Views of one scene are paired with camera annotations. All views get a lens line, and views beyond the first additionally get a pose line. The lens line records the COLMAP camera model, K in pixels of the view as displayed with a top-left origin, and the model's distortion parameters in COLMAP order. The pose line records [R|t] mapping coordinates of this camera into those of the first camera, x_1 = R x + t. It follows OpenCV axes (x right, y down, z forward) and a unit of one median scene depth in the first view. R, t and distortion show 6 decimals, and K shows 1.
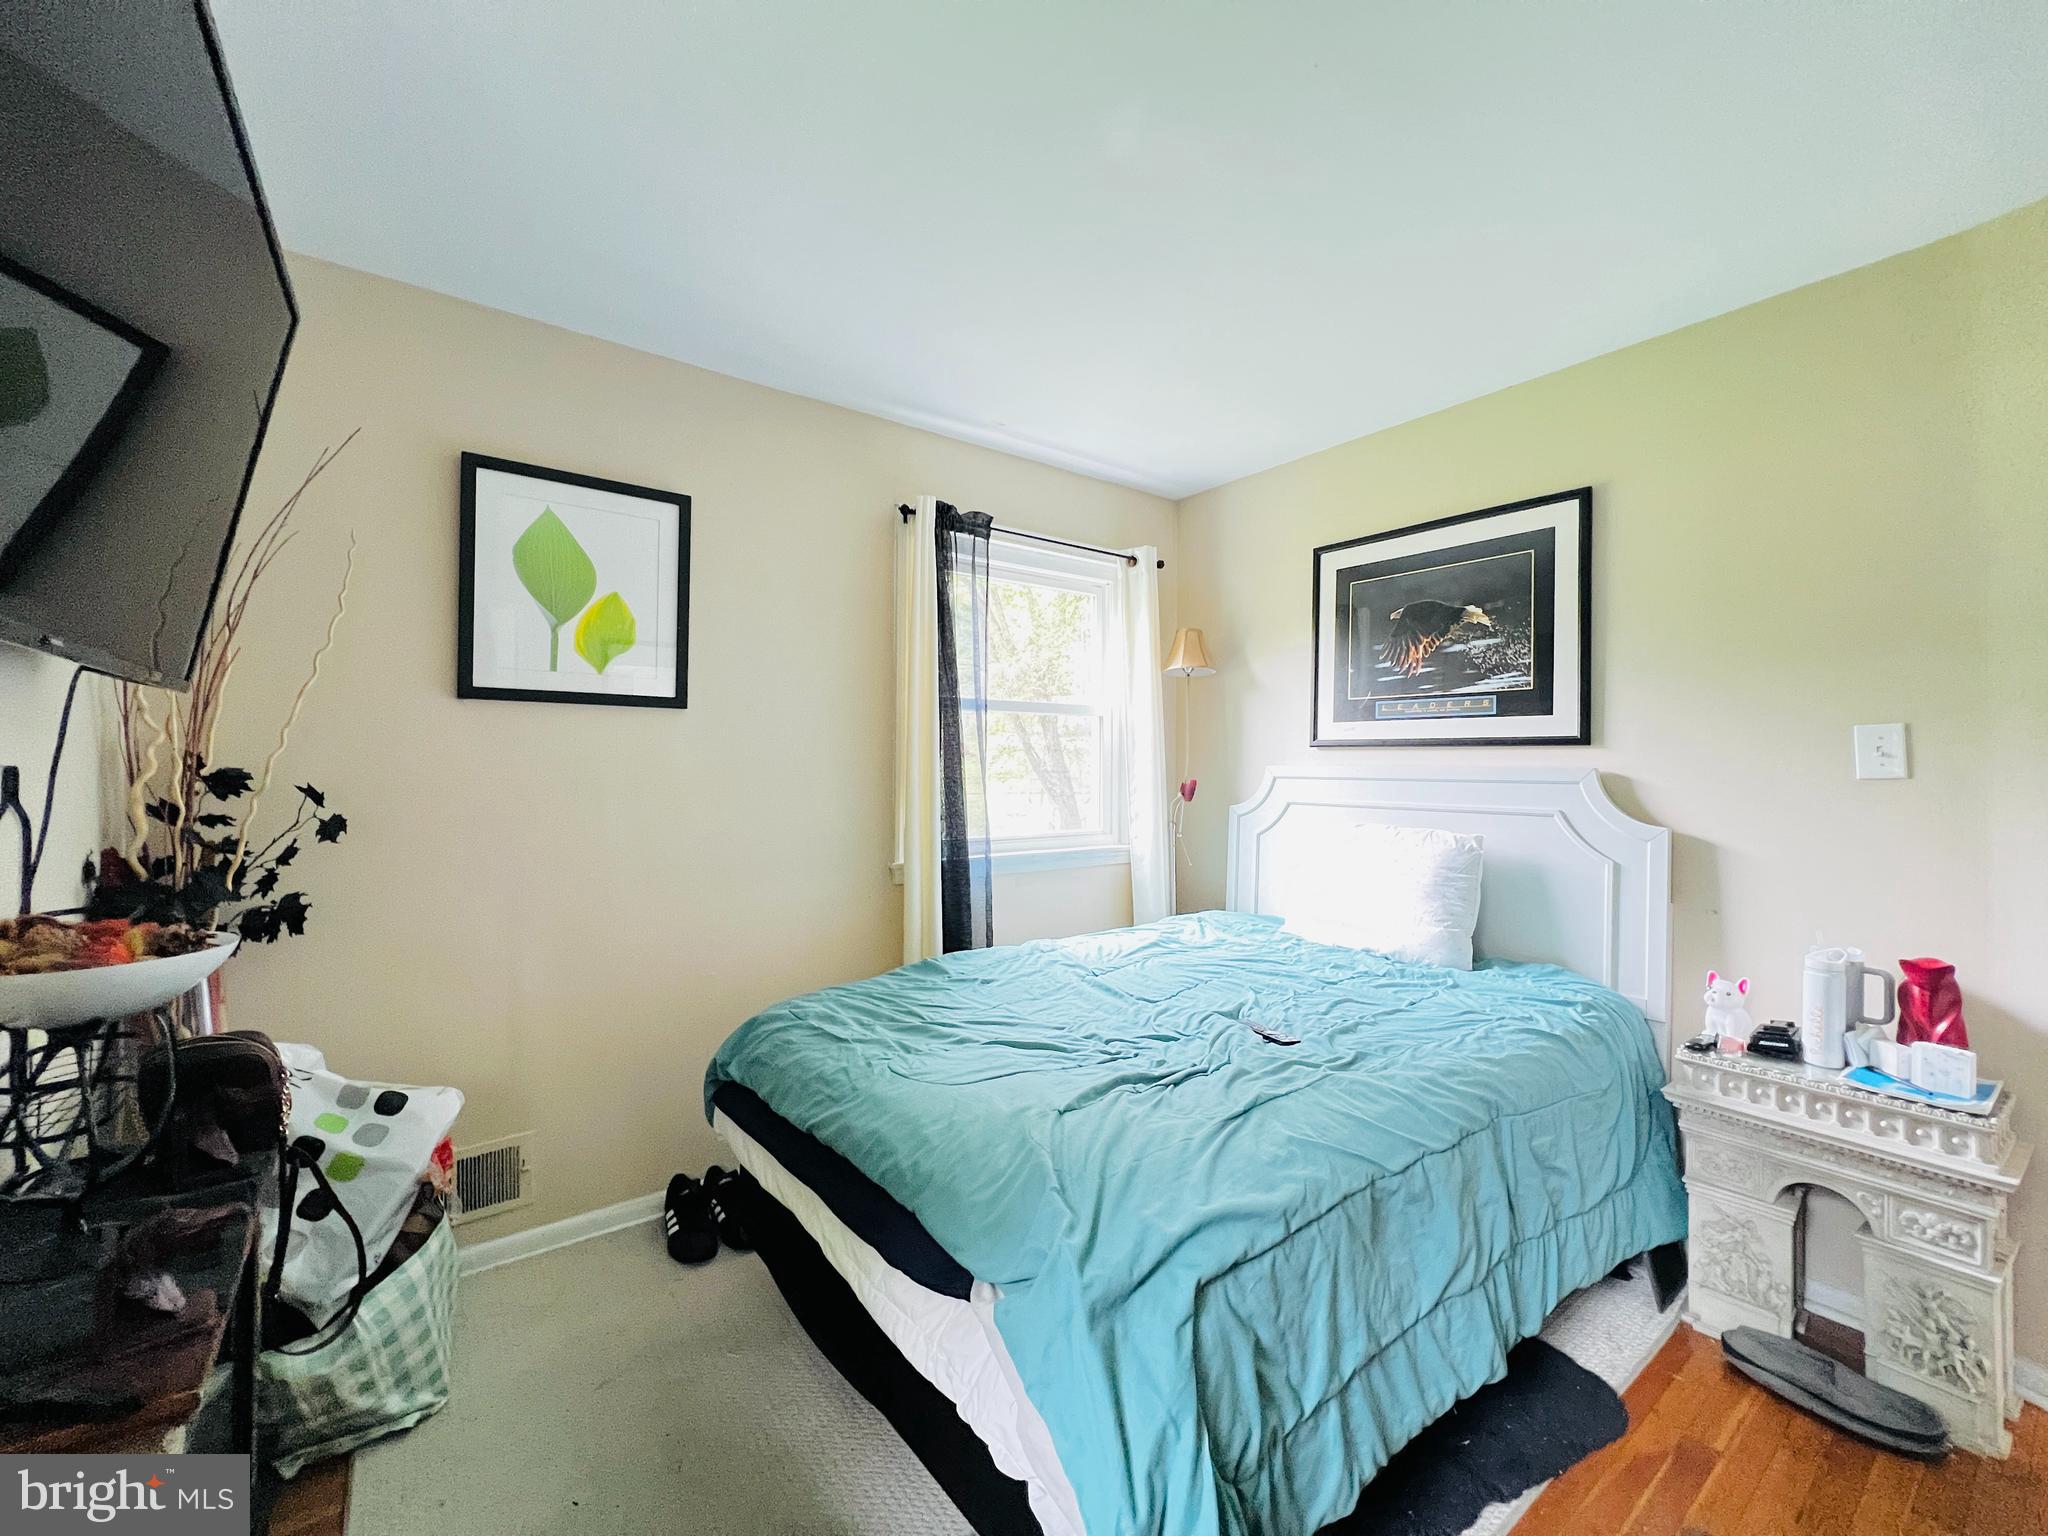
lens RADIAL K [[822.9, 0, 1018.8], [0, 822.9, 770.2], [0, 0, 1]] dist [-0.002465, 0.000030]
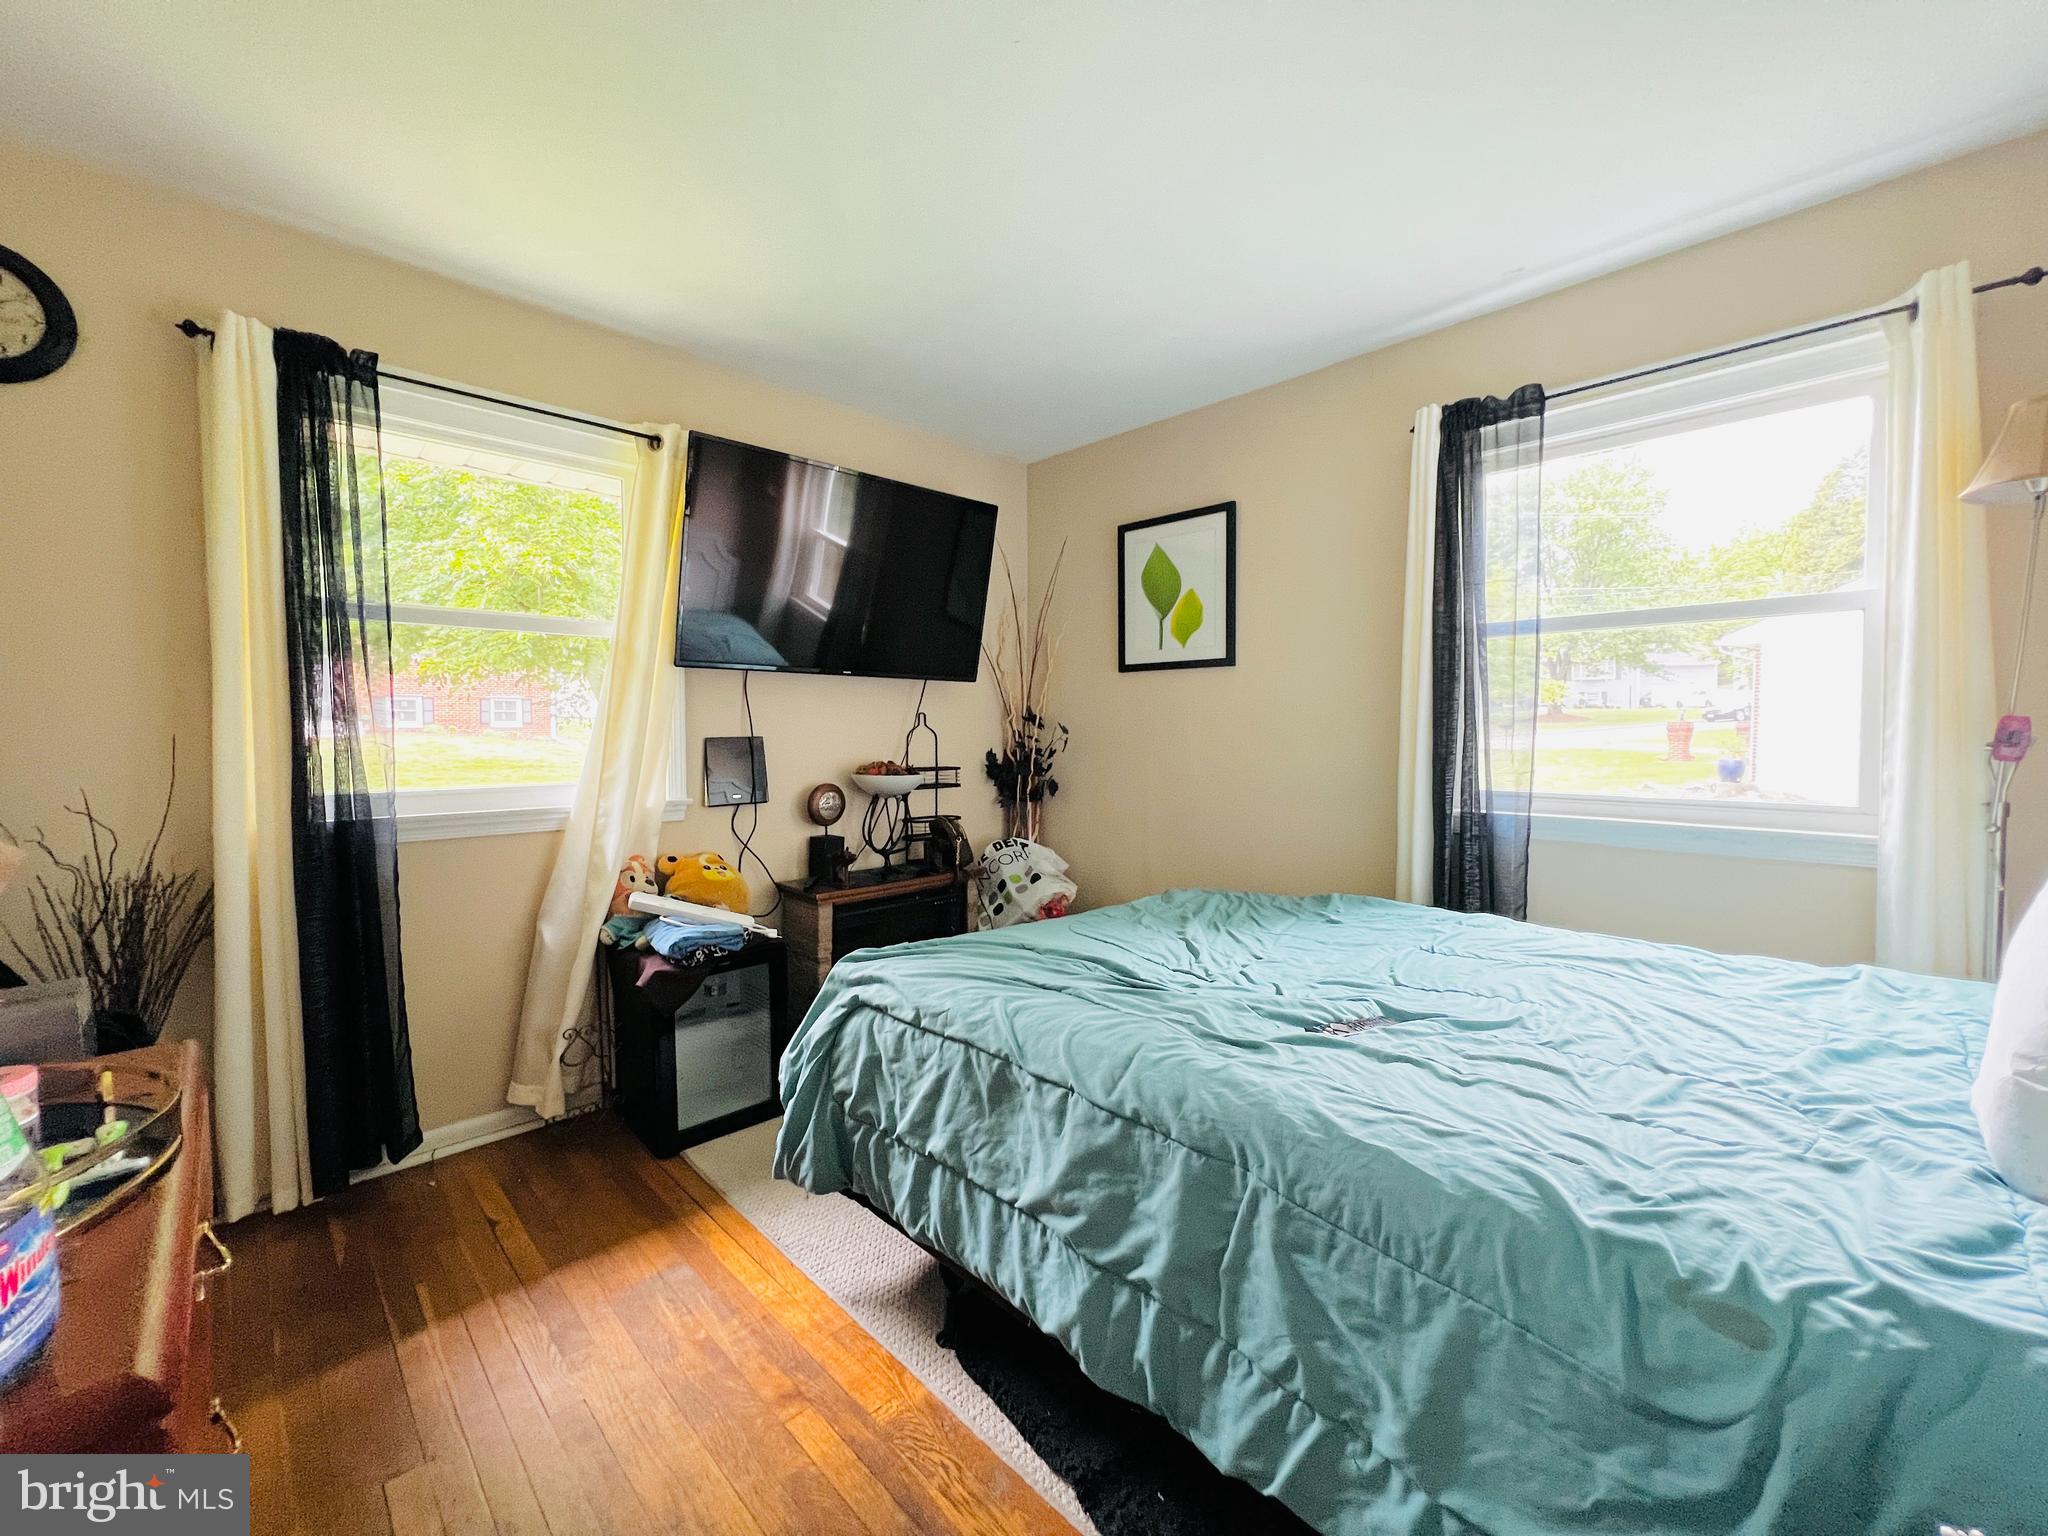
lens RADIAL K [[822.9, 0, 1018.6], [0, 822.9, 766.8], [0, 0, 1]] dist [-0.002465, 0.000030]
pose [[0.134622, 0.046208, -0.989819, 0.921385], [0.007150, 0.998841, 0.047601, 0.023745], [0.990871, -0.013485, 0.134136, 0.518777]]
